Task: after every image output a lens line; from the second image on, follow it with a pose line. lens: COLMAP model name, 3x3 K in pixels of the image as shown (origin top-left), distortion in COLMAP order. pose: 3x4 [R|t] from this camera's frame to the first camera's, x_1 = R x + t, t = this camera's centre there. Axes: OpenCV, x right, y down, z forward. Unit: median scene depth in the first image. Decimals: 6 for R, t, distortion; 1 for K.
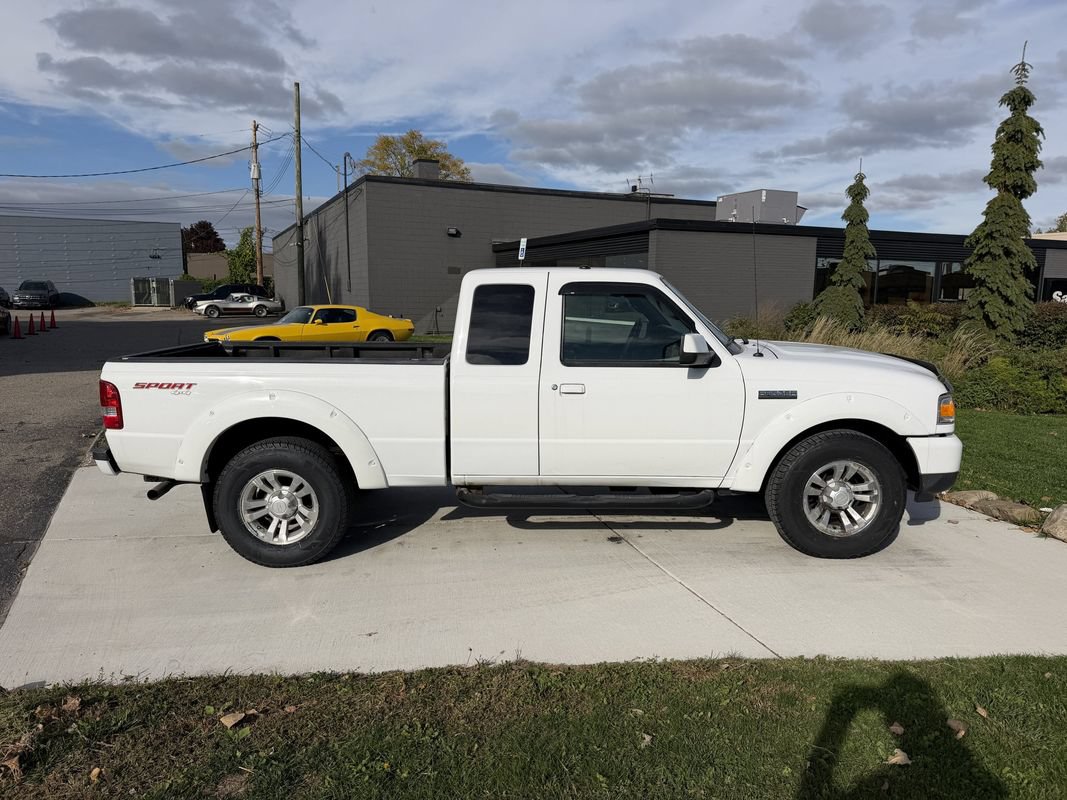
lens RADIAL K [[748.3, 0, 533.5], [0, 748.3, 400.0], [0, 0, 1]] dist [0.103656, -0.127341]
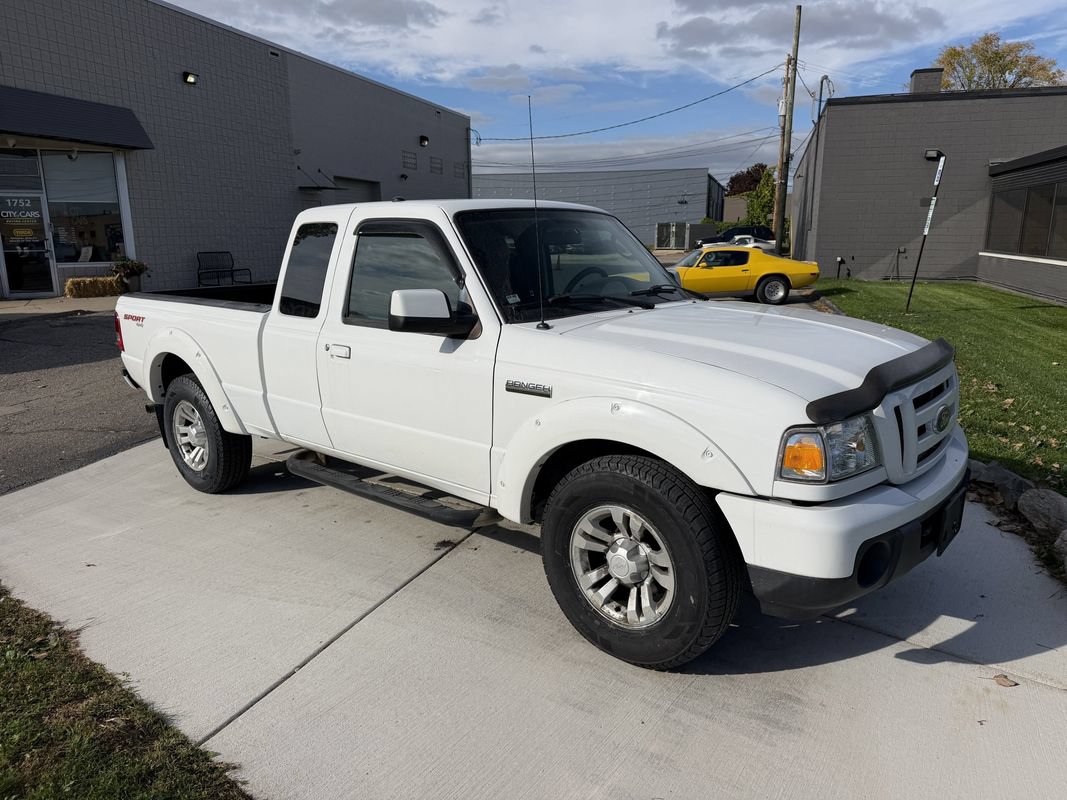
lens RADIAL K [[759.7, 0, 529.3], [0, 759.7, 399.8], [0, 0, 1]] dist [0.002359, -0.005858]
pose [[0.753750, 0.130231, -0.644128, 0.075333], [-0.082529, 0.991166, 0.103821, -0.006585], [0.651958, -0.025096, 0.757839, 0.050246]]
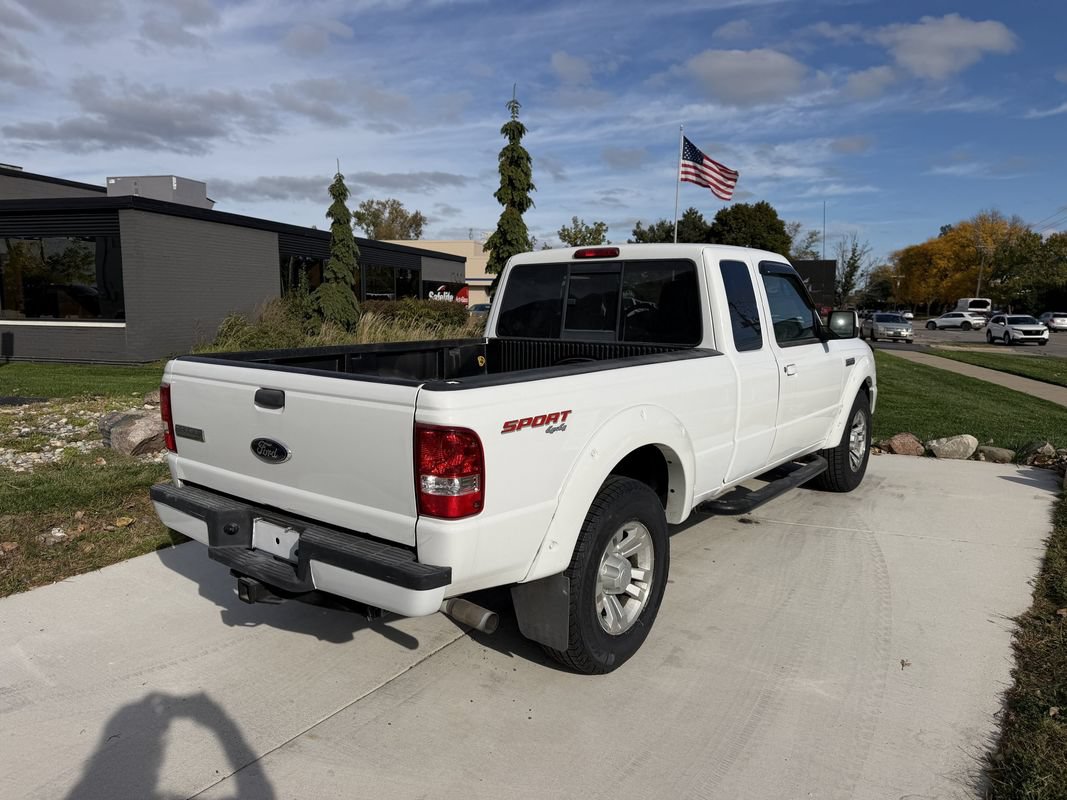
lens RADIAL K [[752.7, 0, 527.0], [0, 752.7, 406.4], [0, 0, 1]] dist [0.061760, -0.088401]
pose [[0.612675, -0.113735, 0.782108, -0.092882], [0.109181, 0.992283, 0.058769, -0.006343], [-0.782757, 0.049385, 0.620365, 0.065618]]
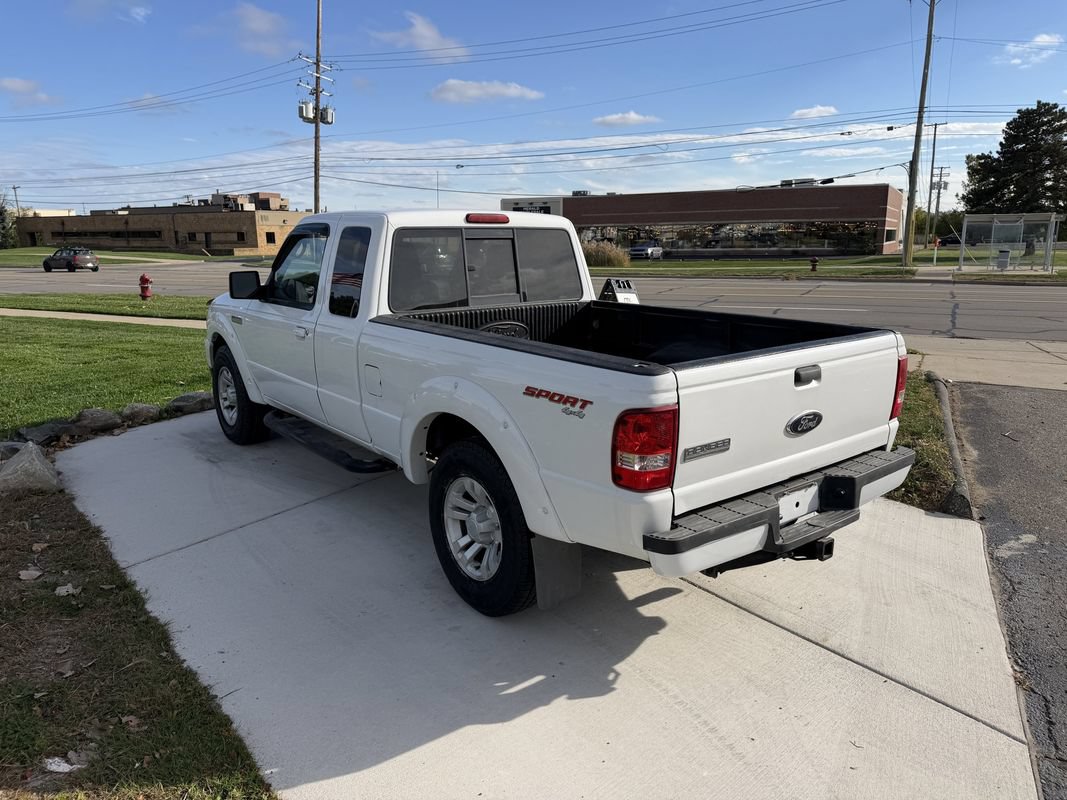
lens RADIAL K [[749.0, 0, 536.9], [0, 749.0, 402.8], [0, 0, 1]] dist [0.038571, -0.041313]
pose [[-0.641860, -0.175163, 0.746548, -0.091776], [0.102180, 0.945342, 0.309658, -0.026370], [-0.759984, 0.275040, -0.588879, 0.178540]]
